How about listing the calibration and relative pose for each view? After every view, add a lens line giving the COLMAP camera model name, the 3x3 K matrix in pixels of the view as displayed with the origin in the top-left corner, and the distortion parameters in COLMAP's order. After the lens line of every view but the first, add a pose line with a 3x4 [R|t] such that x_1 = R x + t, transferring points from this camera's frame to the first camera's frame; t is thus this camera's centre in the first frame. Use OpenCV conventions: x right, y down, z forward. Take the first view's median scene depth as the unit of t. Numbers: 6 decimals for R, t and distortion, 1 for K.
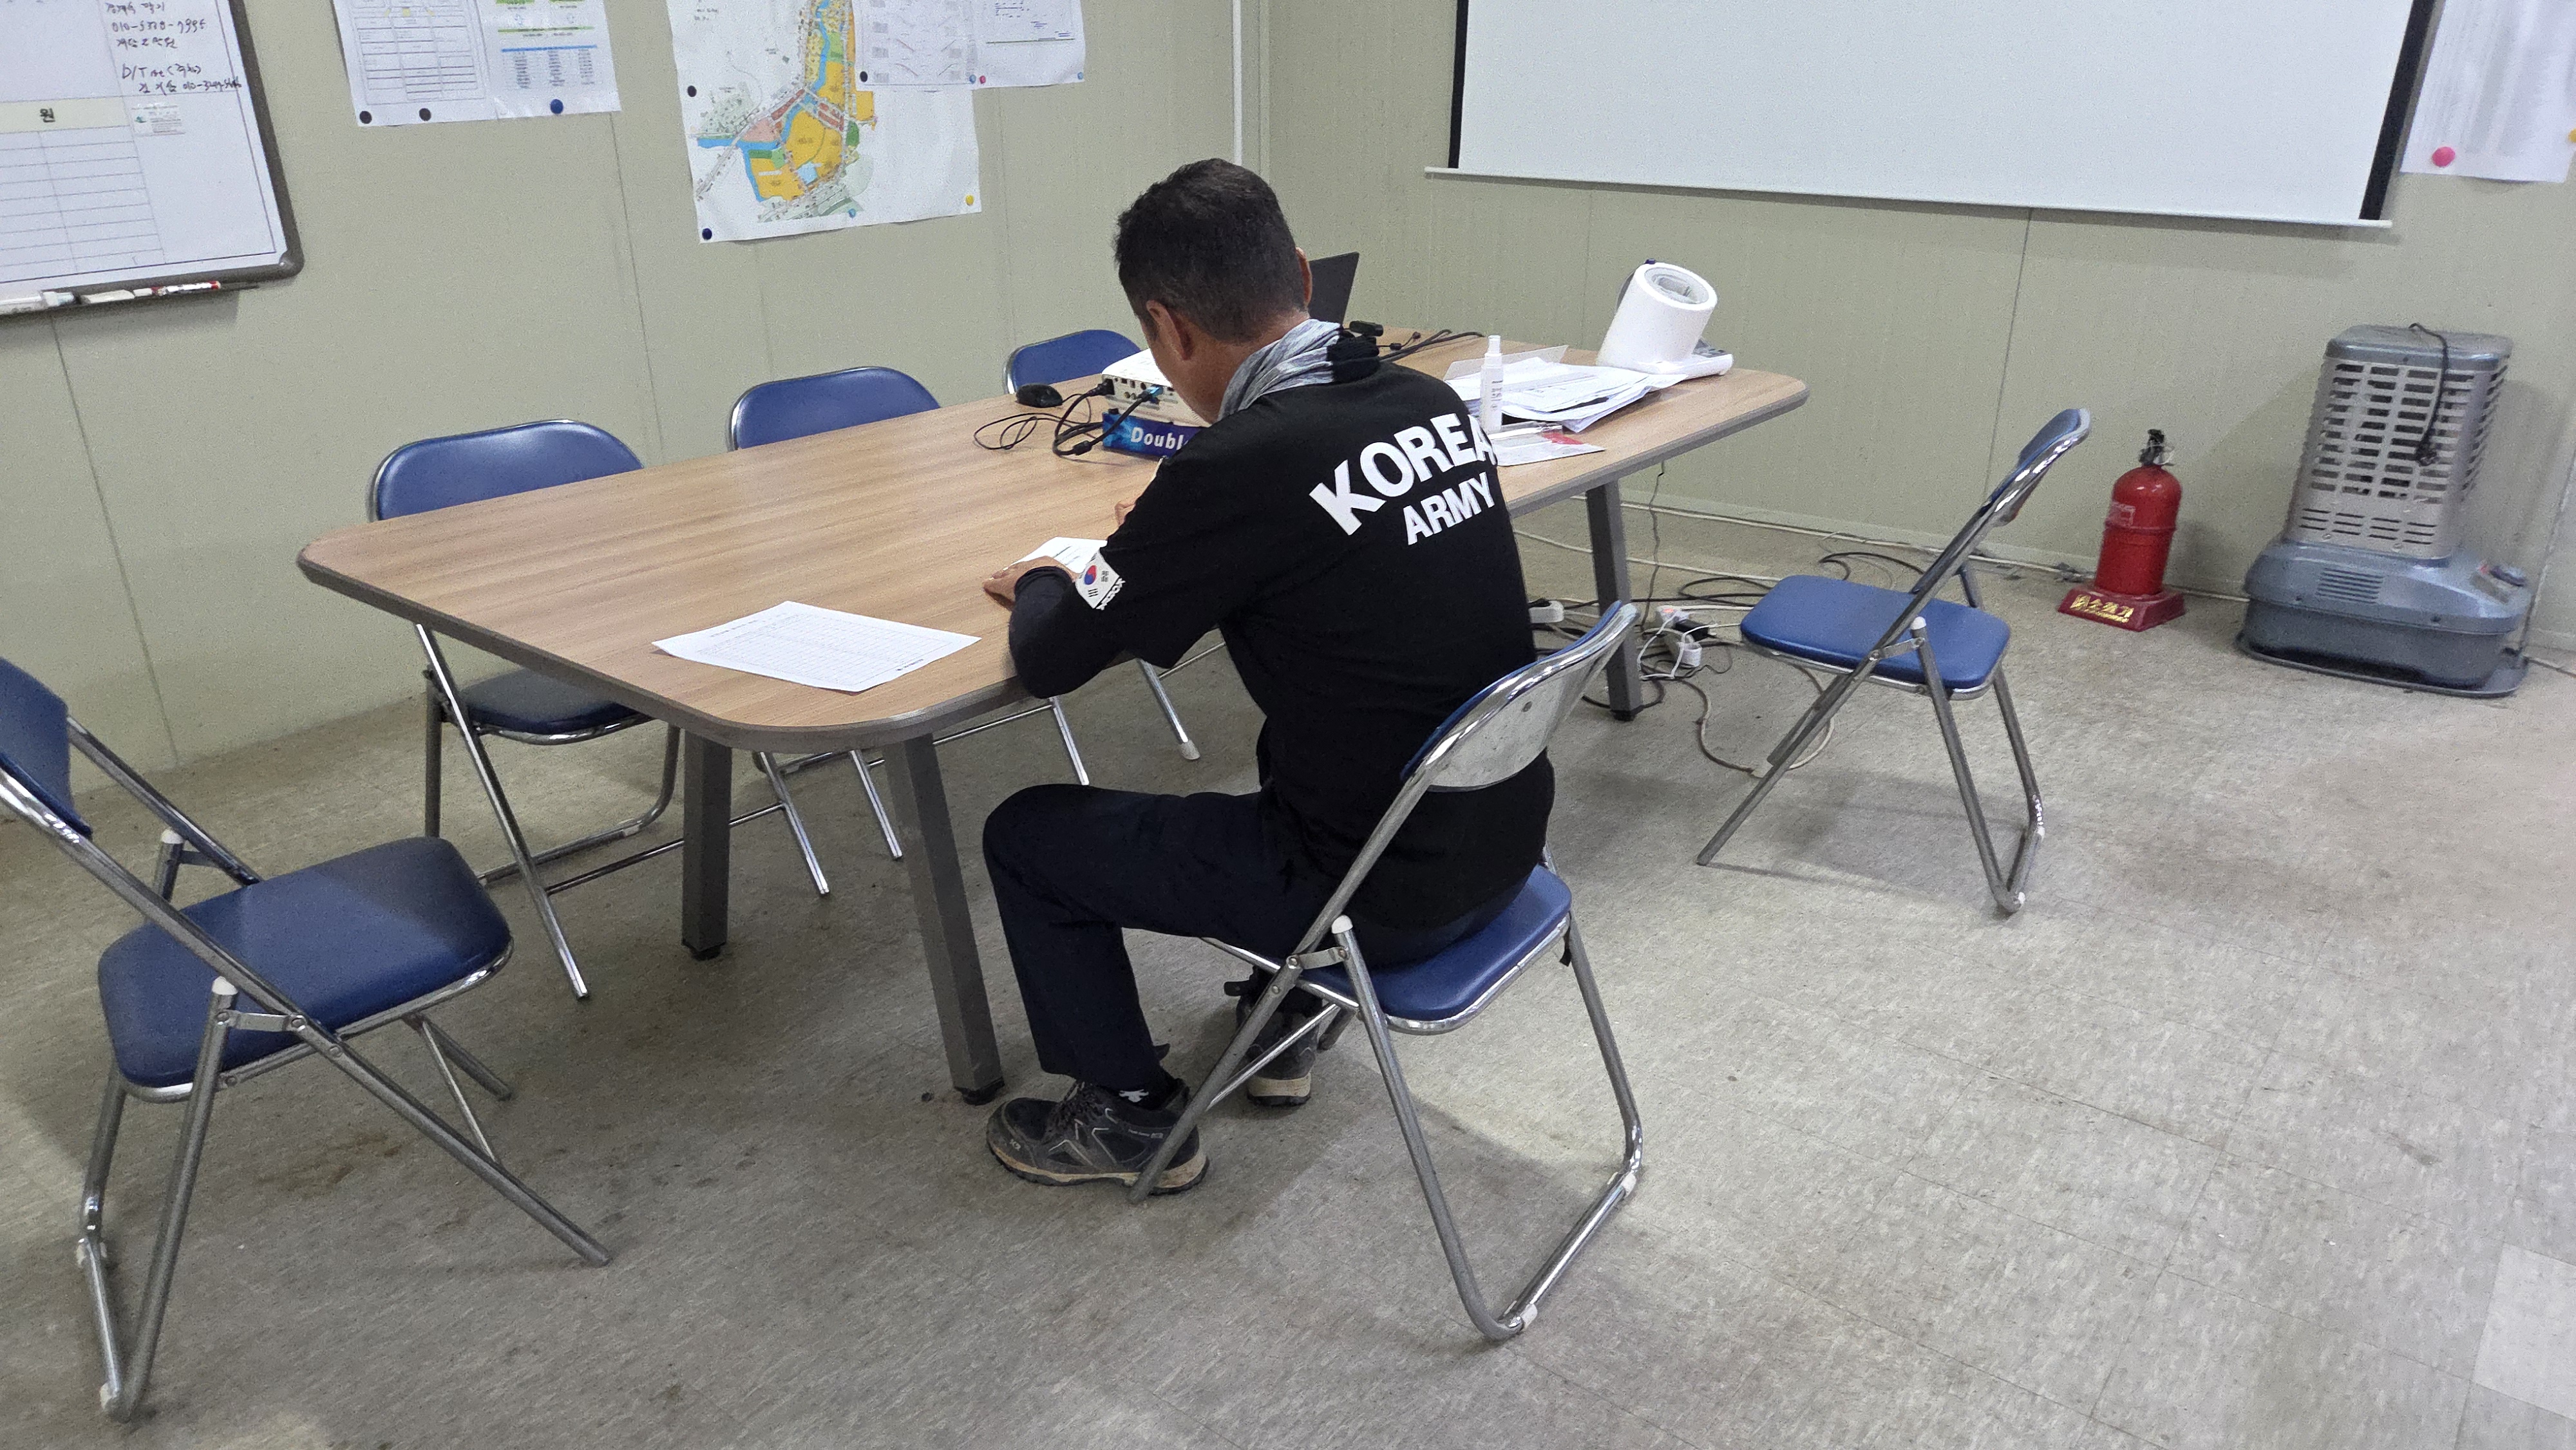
lens RADIAL K [[1693.3, 0, 1215.4], [0, 1693.3, 779.6], [0, 0, 1]] dist [0.069960, -0.063862]
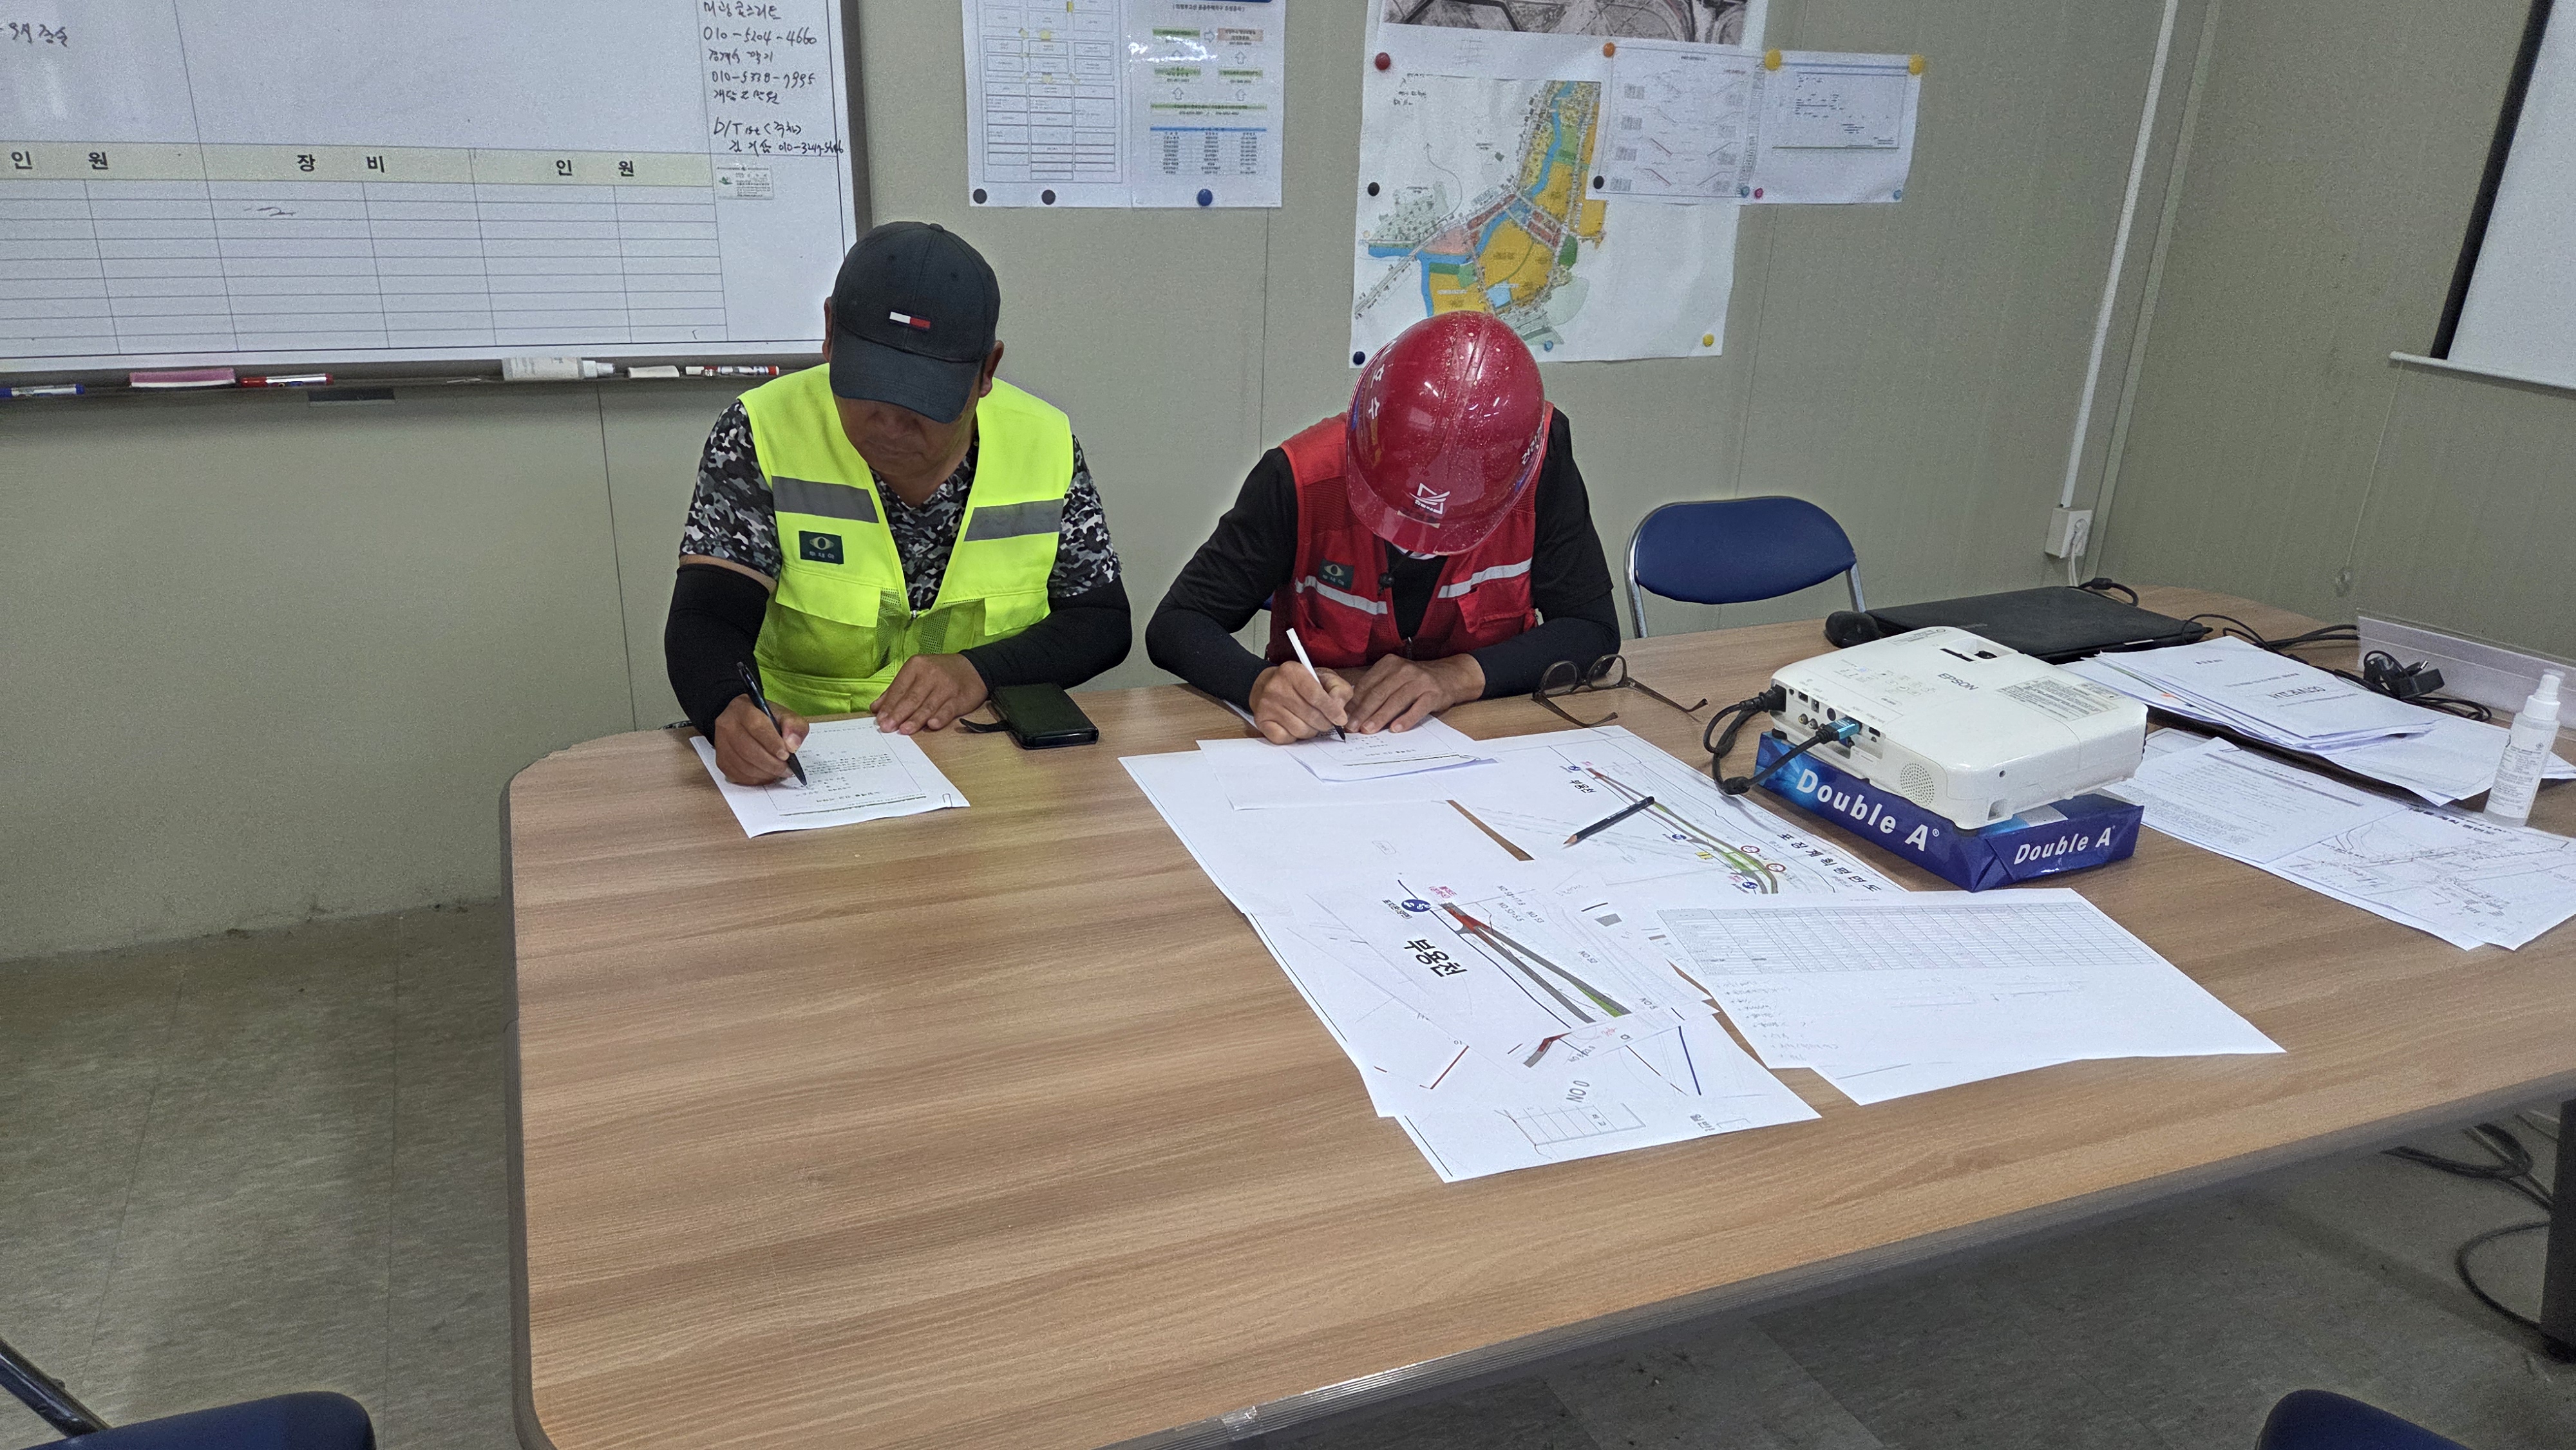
lens RADIAL K [[1693.3, 0, 1275.6], [0, 1693.3, 777.4], [0, 0, 1]] dist [0.069960, -0.063862]
pose [[0.900802, 0.204036, -0.383308, 0.022519], [-0.221161, 0.975237, -0.000622, -0.115553], [0.373689, 0.085333, 0.923620, 0.252853]]
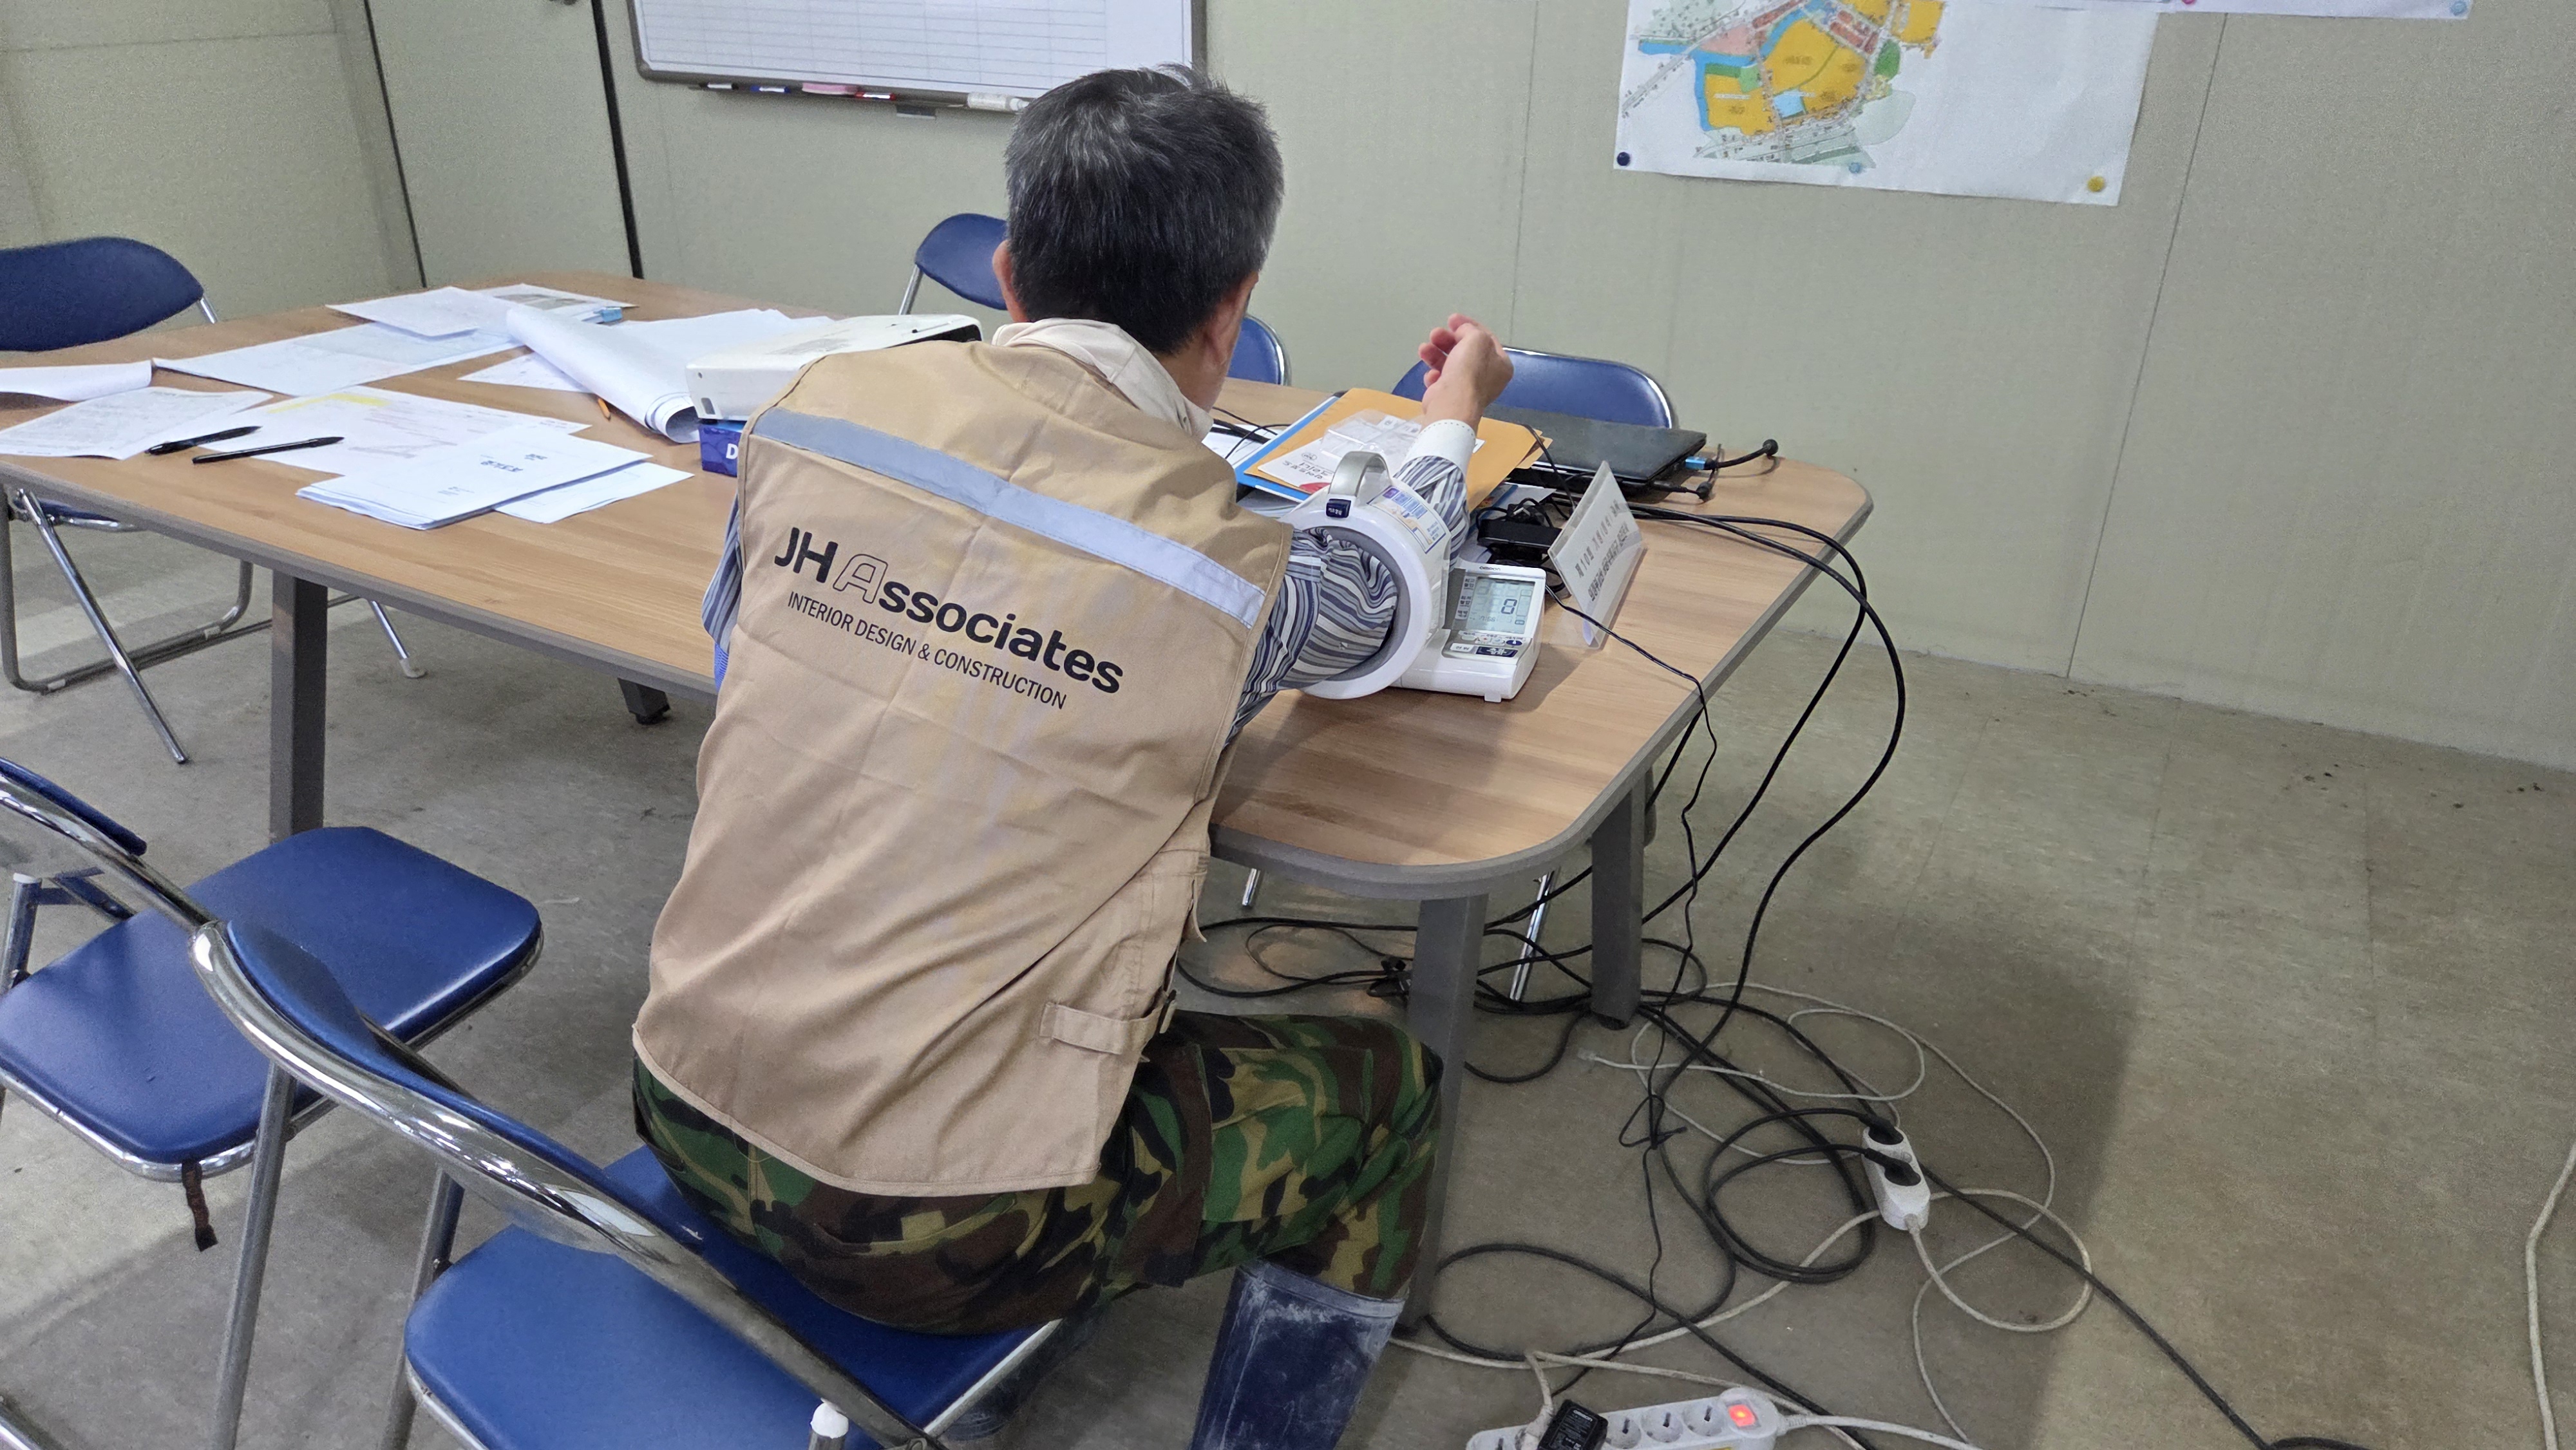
lens RADIAL K [[1693.3, 0, 1286.4], [0, 1693.3, 741.5], [0, 0, 1]] dist [0.069960, -0.063862]
pose [[0.207956, 0.447866, -0.869580, 0.518068], [-0.414635, 0.845552, 0.336333, -0.298587], [0.885907, 0.290616, 0.361539, 0.659220]]
